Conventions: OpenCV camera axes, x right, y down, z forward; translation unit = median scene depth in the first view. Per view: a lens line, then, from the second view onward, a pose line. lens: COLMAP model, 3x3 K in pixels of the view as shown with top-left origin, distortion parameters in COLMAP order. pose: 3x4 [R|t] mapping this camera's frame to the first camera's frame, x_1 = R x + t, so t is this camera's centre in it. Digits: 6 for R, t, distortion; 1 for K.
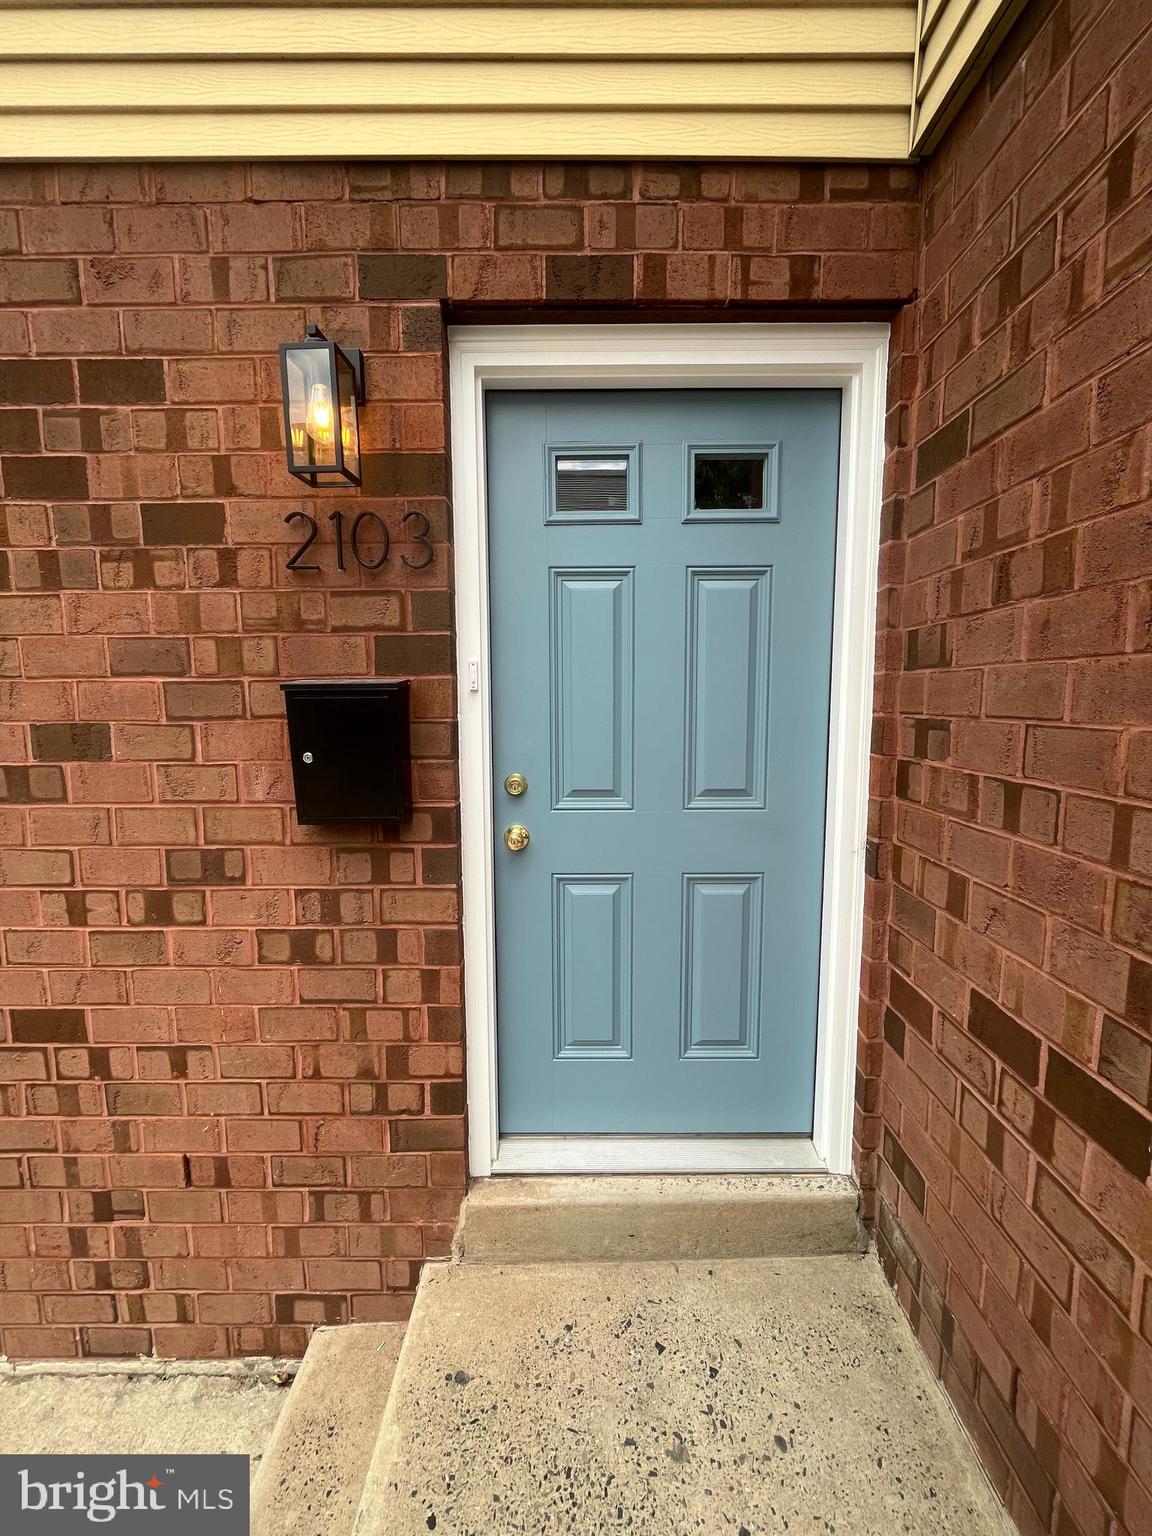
lens RADIAL K [[629.8, 0, 576.5], [0, 629.8, 765.2], [0, 0, 1]] dist [-0.003686, 0.000909]
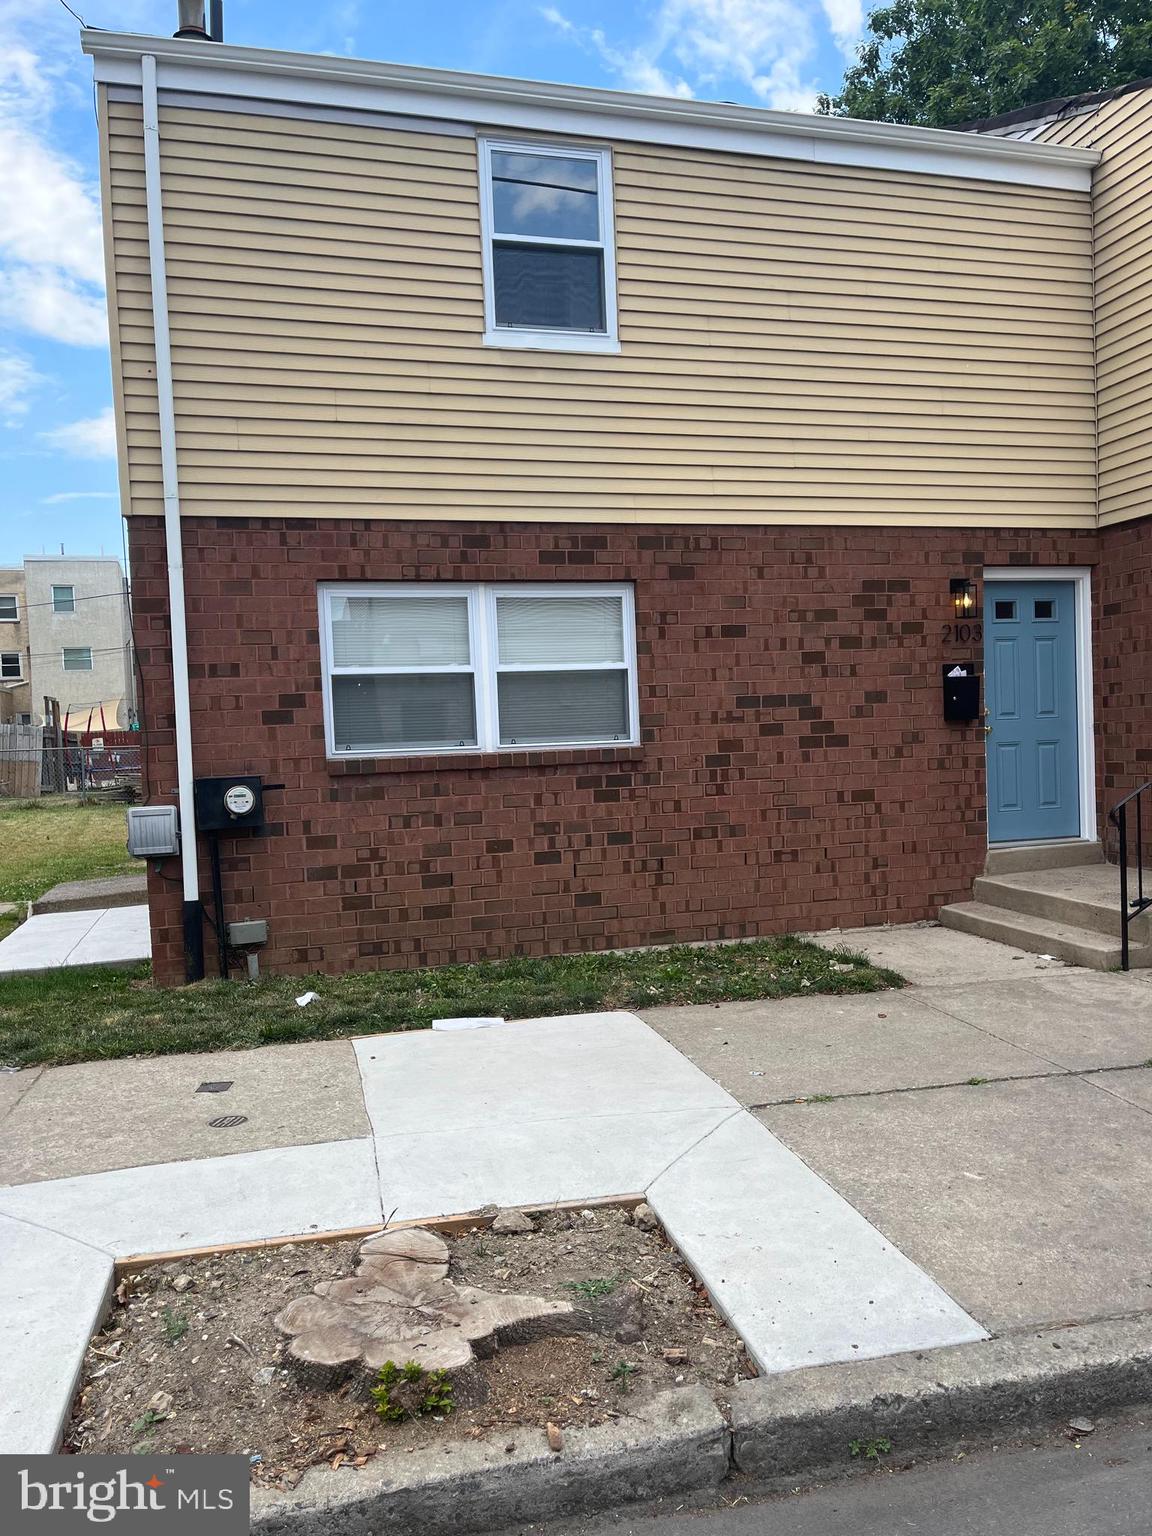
lens RADIAL K [[1171.7, 0, 576.0], [0, 1171.7, 768.0], [0, 0, 1]] dist [0.043462, -0.002400]
pose [[0.956153, -0.039346, 0.290213, -3.871890], [0.064209, 0.994988, -0.076651, 0.651618], [-0.285742, 0.091924, 0.953887, -4.006272]]
